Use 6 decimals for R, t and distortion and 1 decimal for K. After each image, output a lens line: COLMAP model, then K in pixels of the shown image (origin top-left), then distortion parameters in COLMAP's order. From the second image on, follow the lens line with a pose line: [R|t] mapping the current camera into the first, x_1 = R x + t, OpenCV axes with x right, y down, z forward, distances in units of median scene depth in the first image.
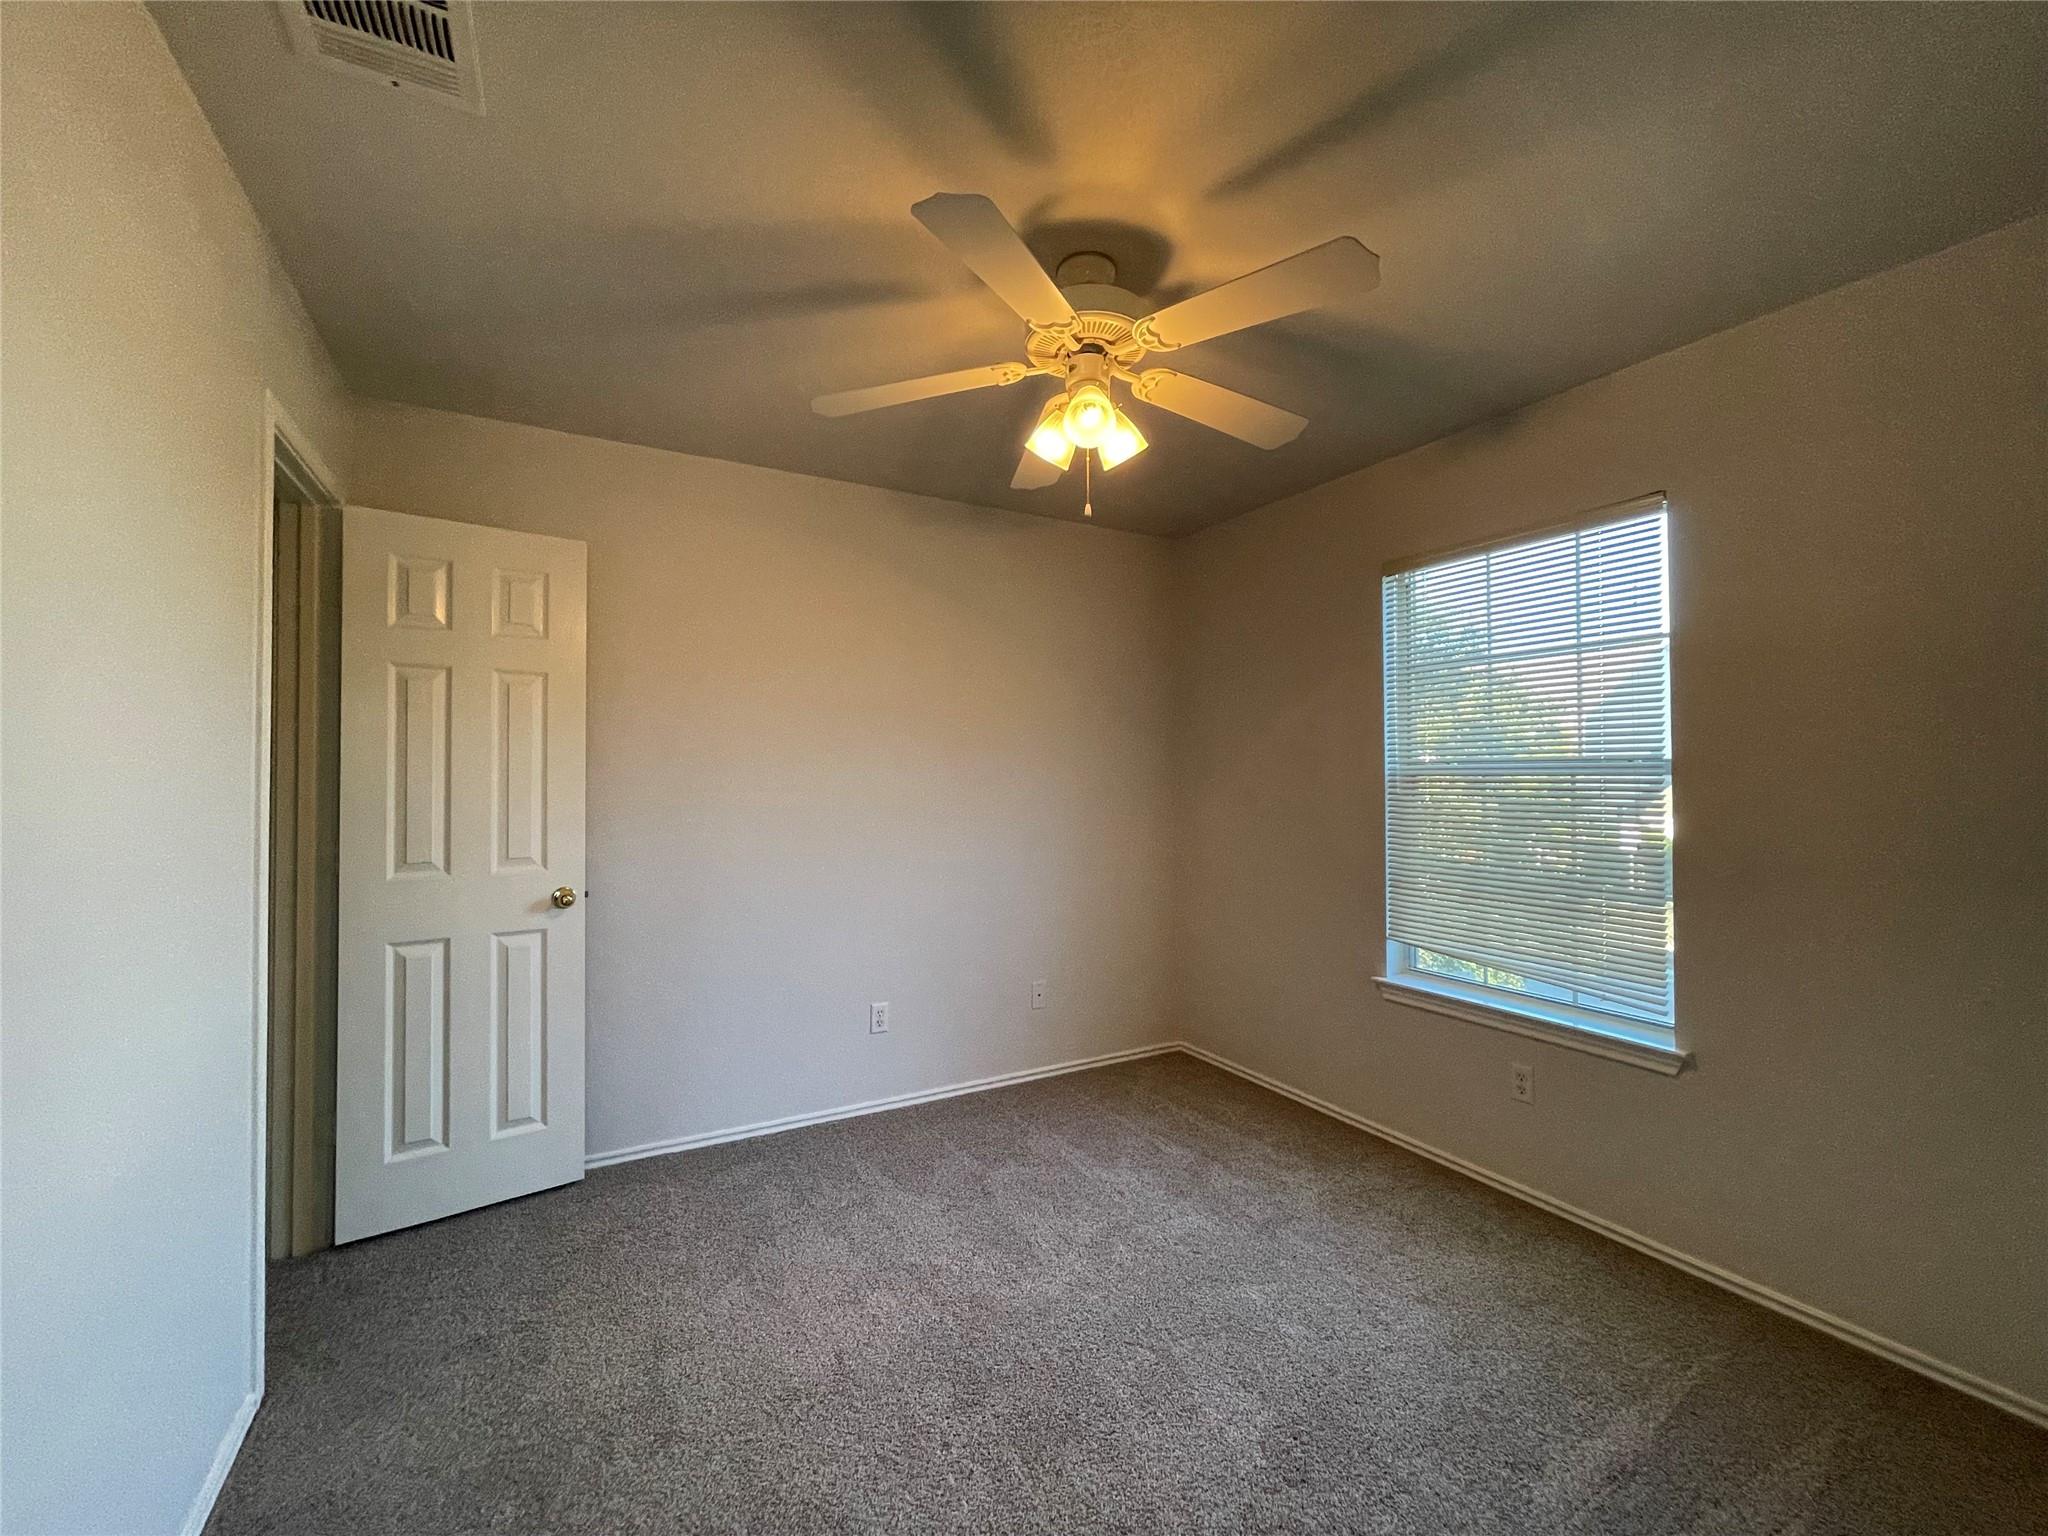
lens RADIAL K [[833.3, 0, 1024.0], [0, 833.3, 768.0], [0, 0, 1]] dist [-0.000980, 0.000039]
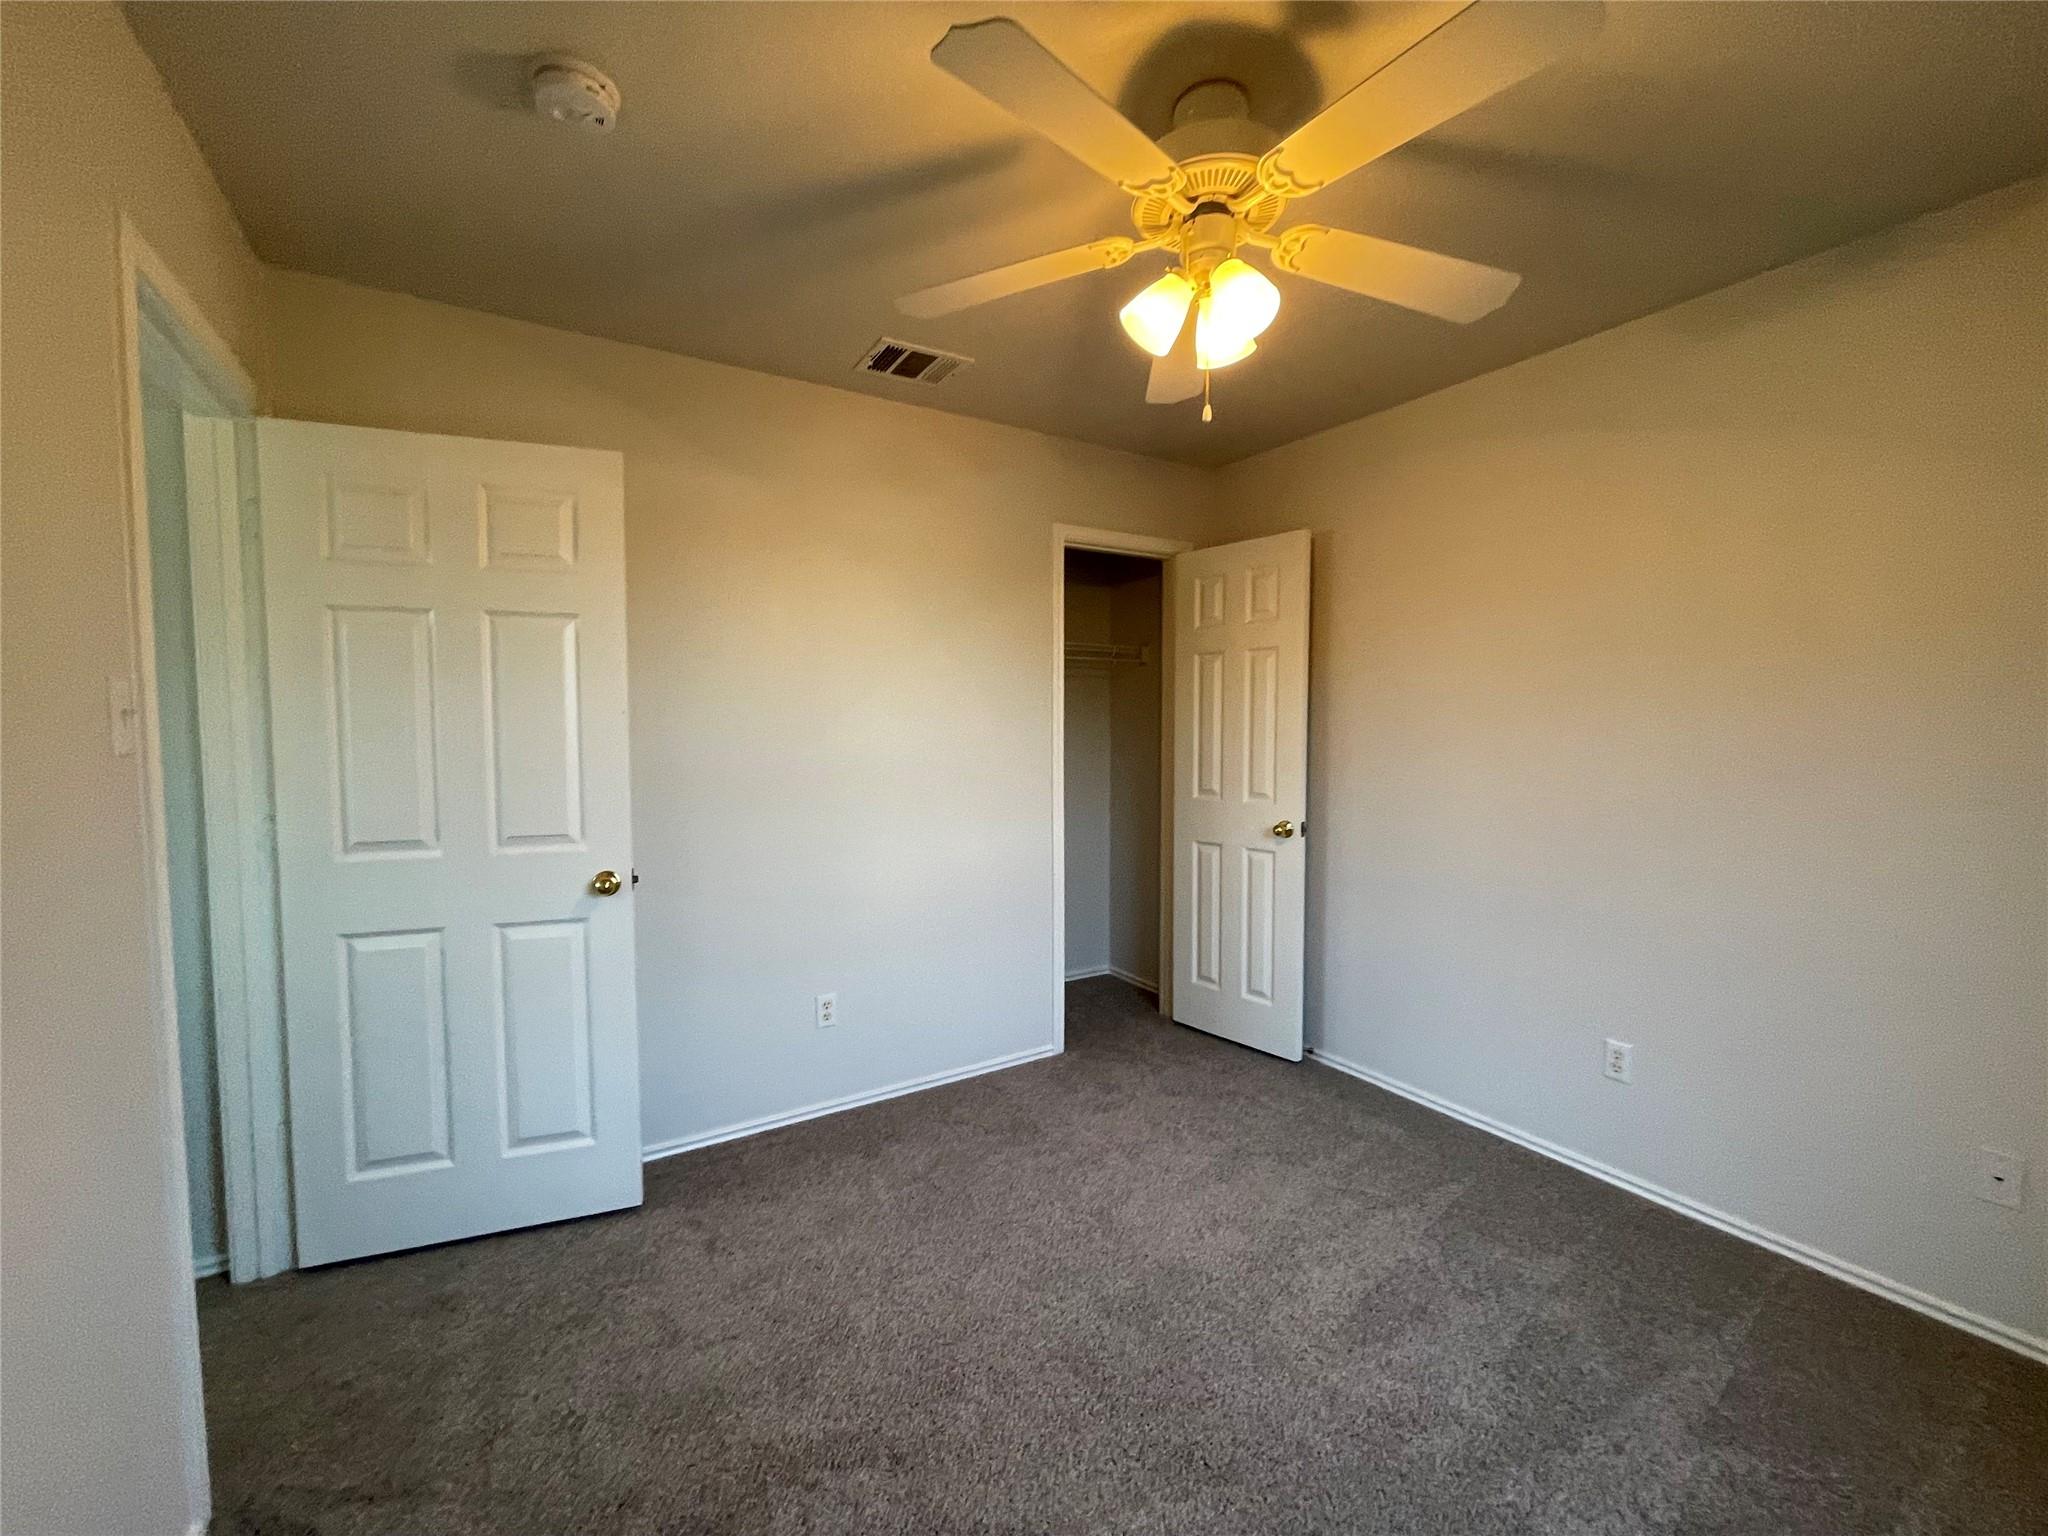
lens RADIAL K [[833.3, 0, 1024.0], [0, 833.3, 768.0], [0, 0, 1]] dist [-0.000980, 0.000039]
pose [[0.060369, 0.055210, -0.996648, 0.662995], [0.012702, 0.998346, 0.056073, -0.008214], [0.998095, -0.016045, 0.059568, 0.564781]]
